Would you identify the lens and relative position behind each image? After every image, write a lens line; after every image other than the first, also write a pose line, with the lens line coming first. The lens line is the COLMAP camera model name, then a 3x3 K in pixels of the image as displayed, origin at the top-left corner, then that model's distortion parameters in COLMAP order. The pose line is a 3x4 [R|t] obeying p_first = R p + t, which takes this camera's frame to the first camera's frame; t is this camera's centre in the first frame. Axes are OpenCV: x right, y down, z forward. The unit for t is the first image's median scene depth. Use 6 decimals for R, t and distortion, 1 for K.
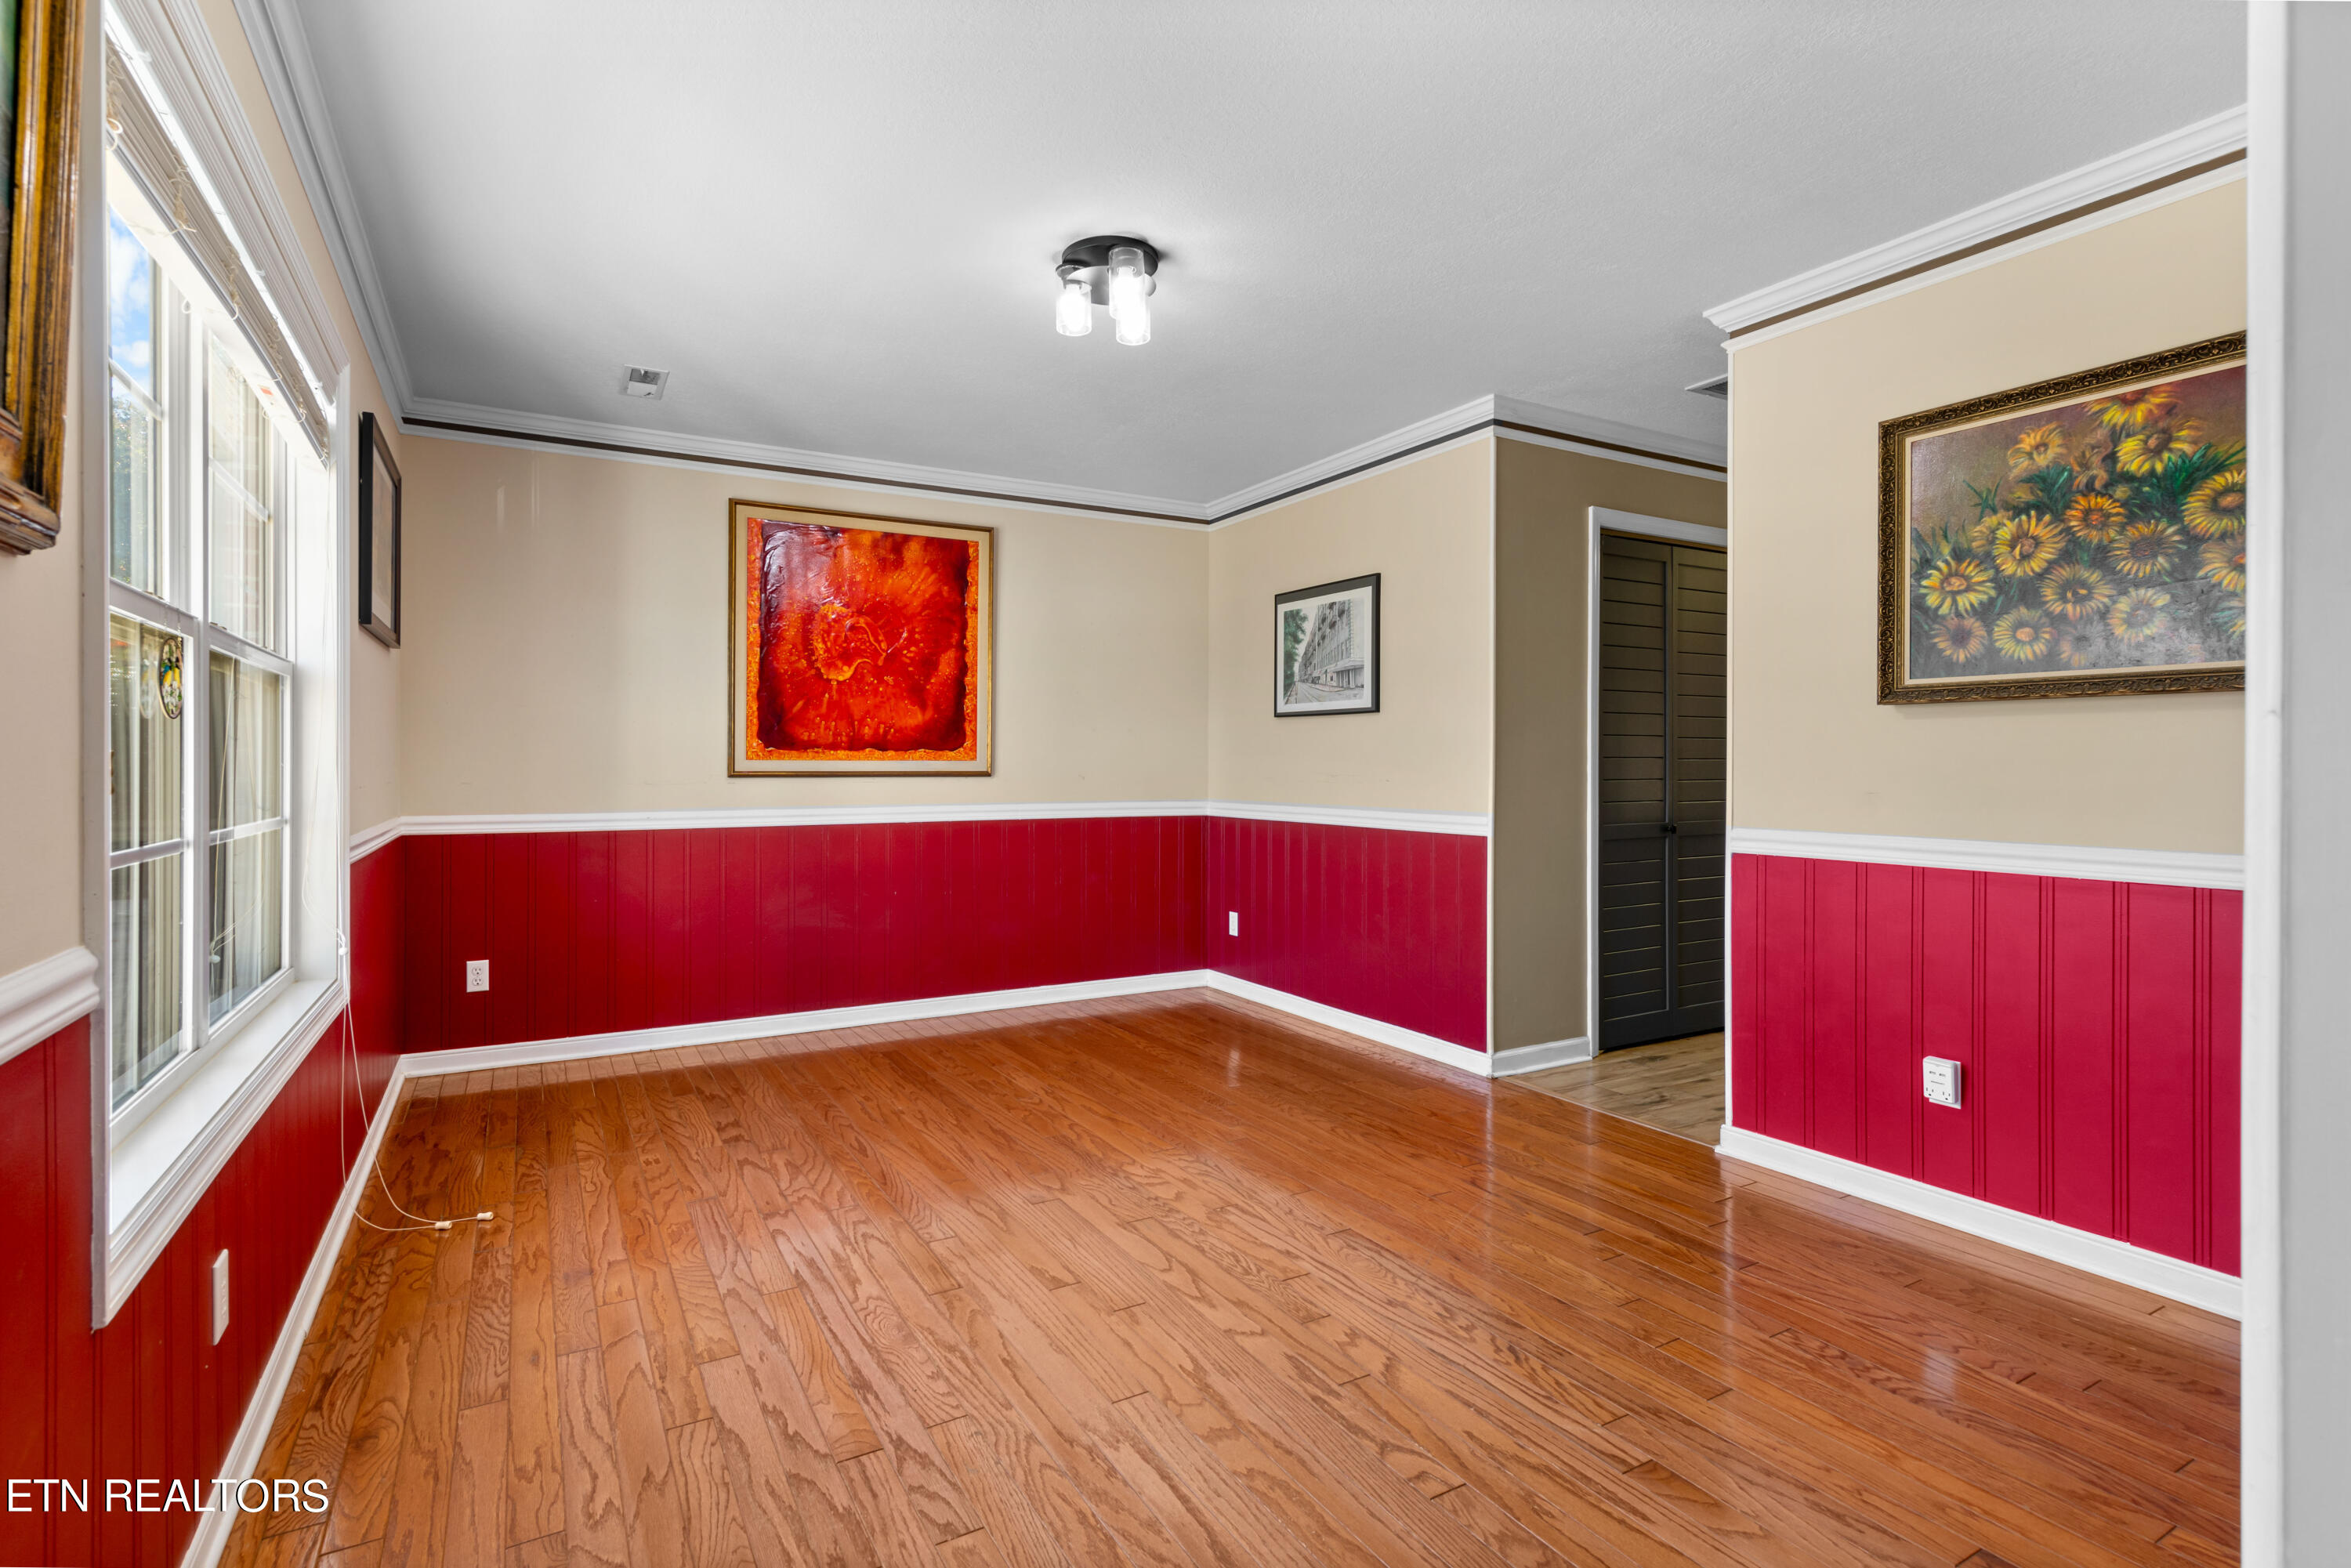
lens RADIAL K [[1122.7, 0, 1145.0], [0, 1122.7, 772.9], [0, 0, 1]] dist [0.004122, -0.000182]
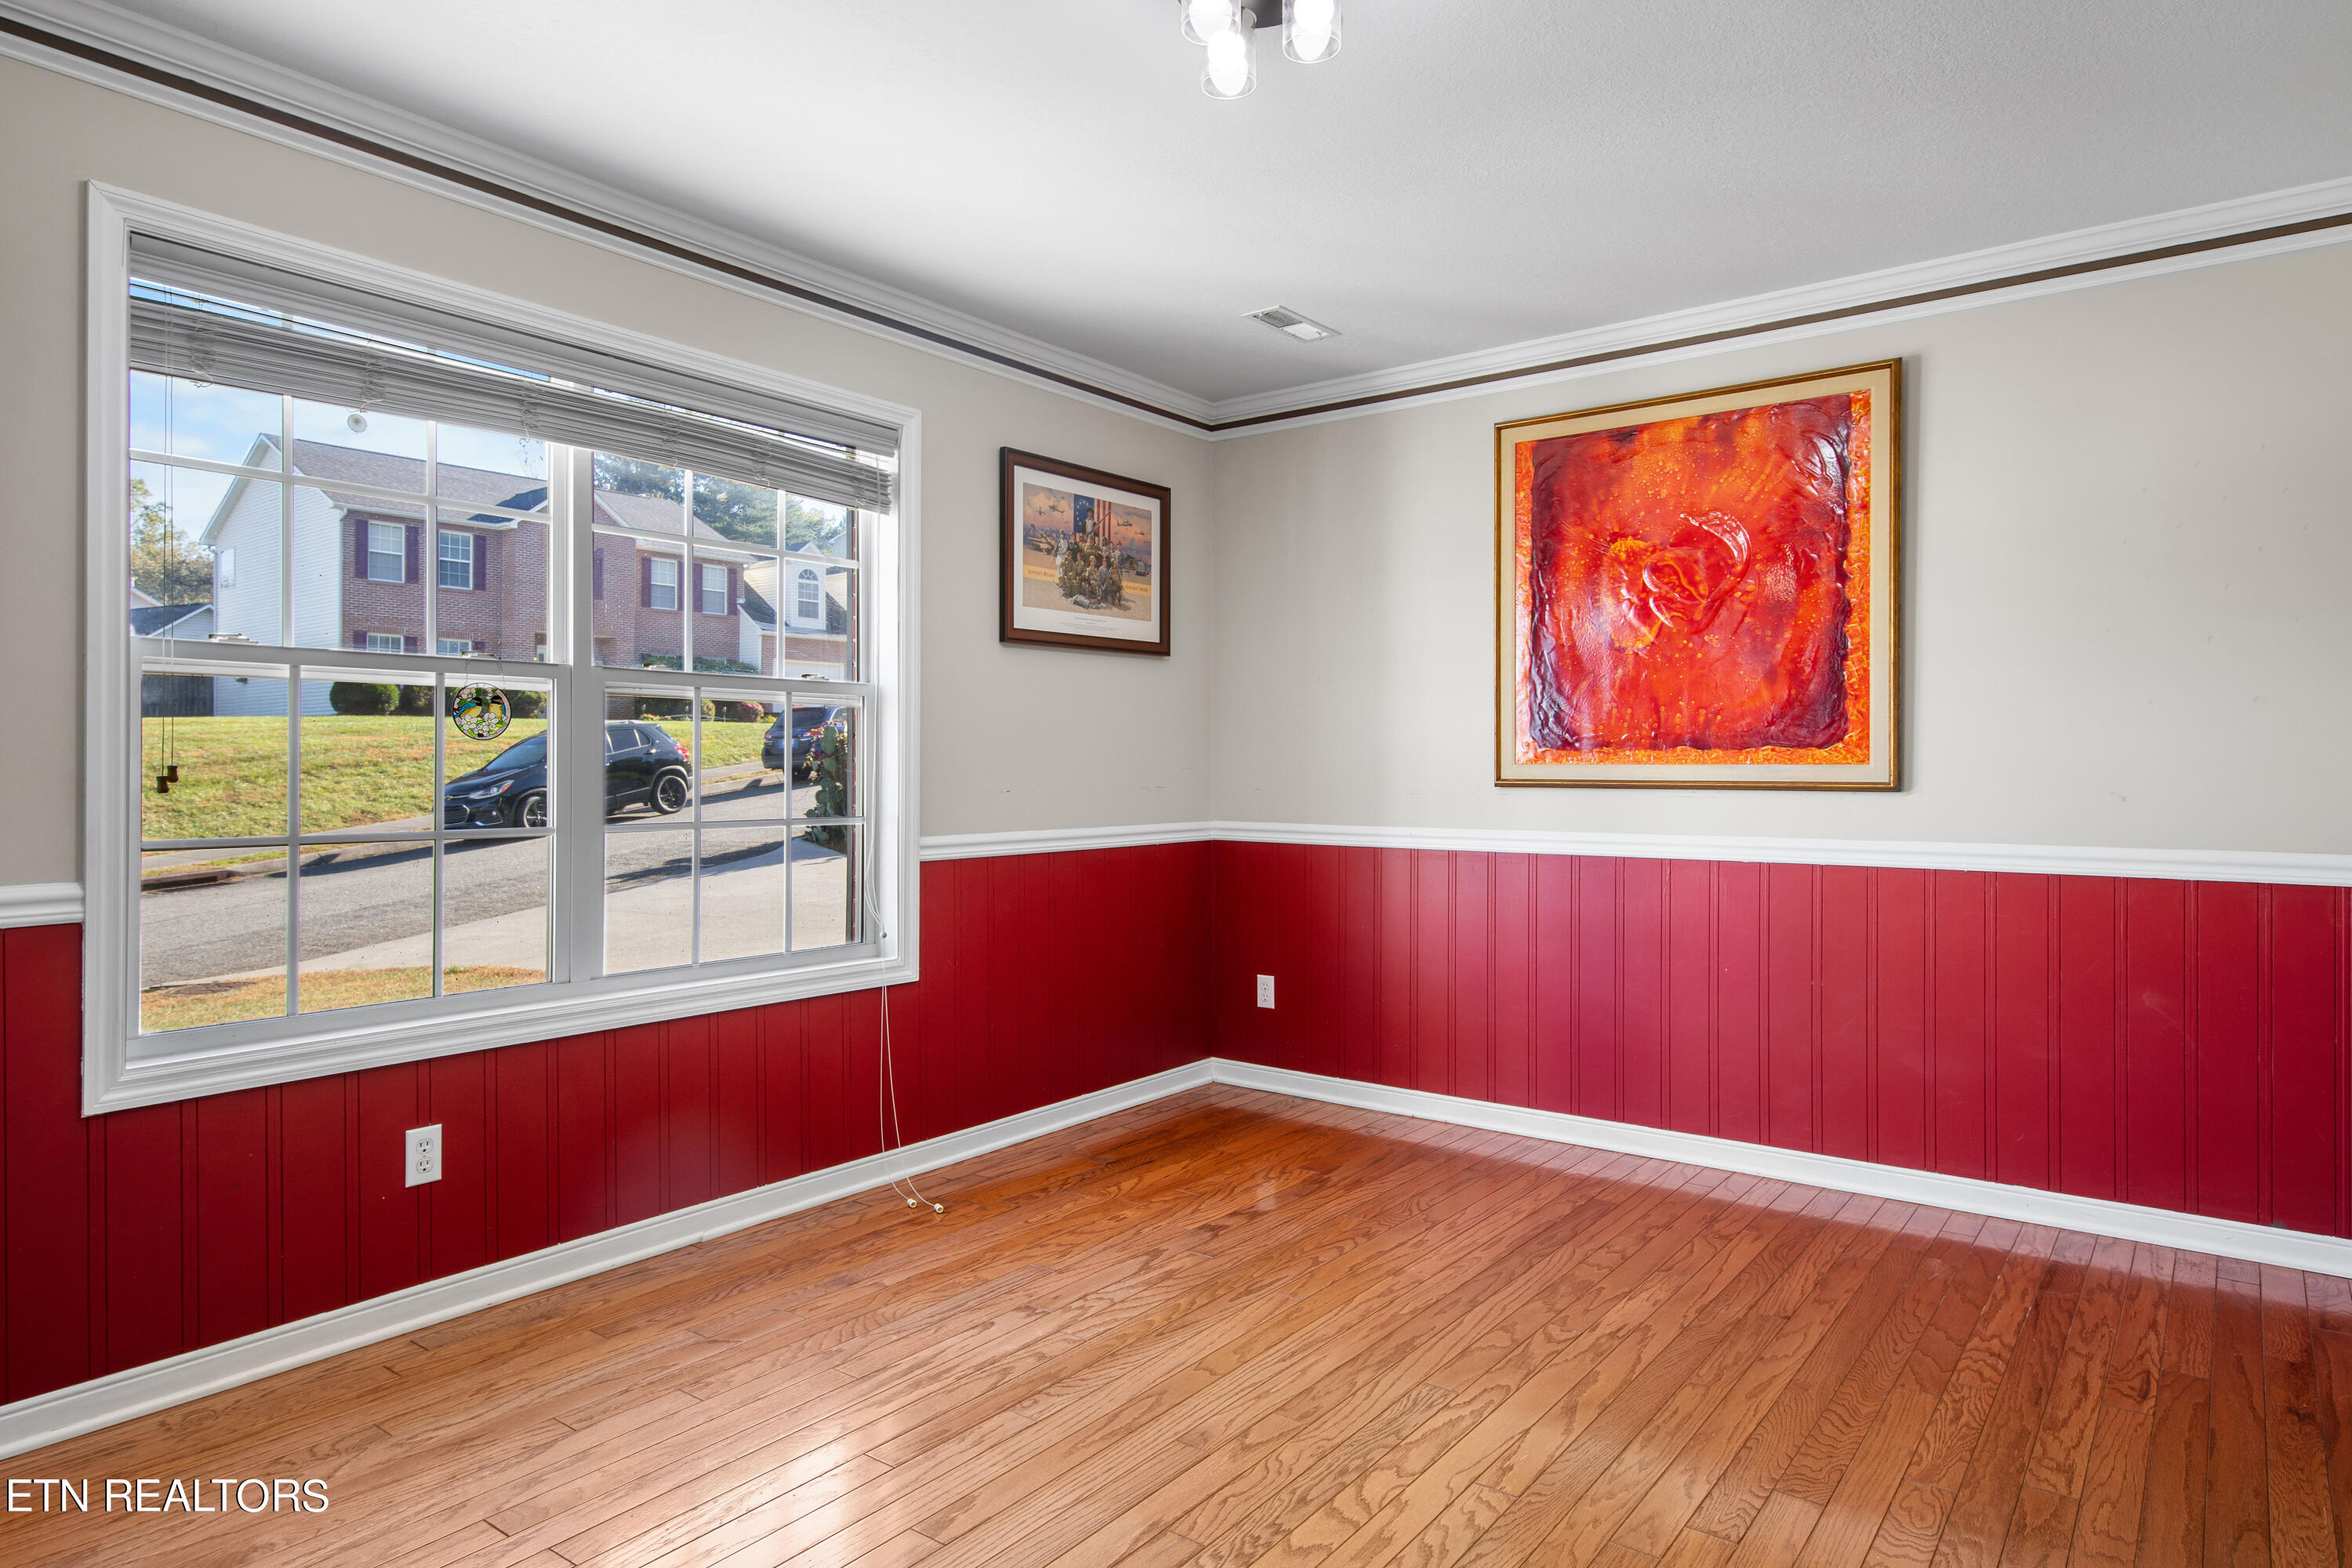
lens RADIAL K [[1369.0, 0, 1177.1], [0, 1369.0, 766.5], [0, 0, 1]] dist [0.007453, 0.001494]
pose [[0.398063, 0.000150, -0.917358, 0.550687], [-0.006458, 0.999976, -0.002639, -0.008212], [0.917335, 0.006975, 0.398054, 0.584531]]
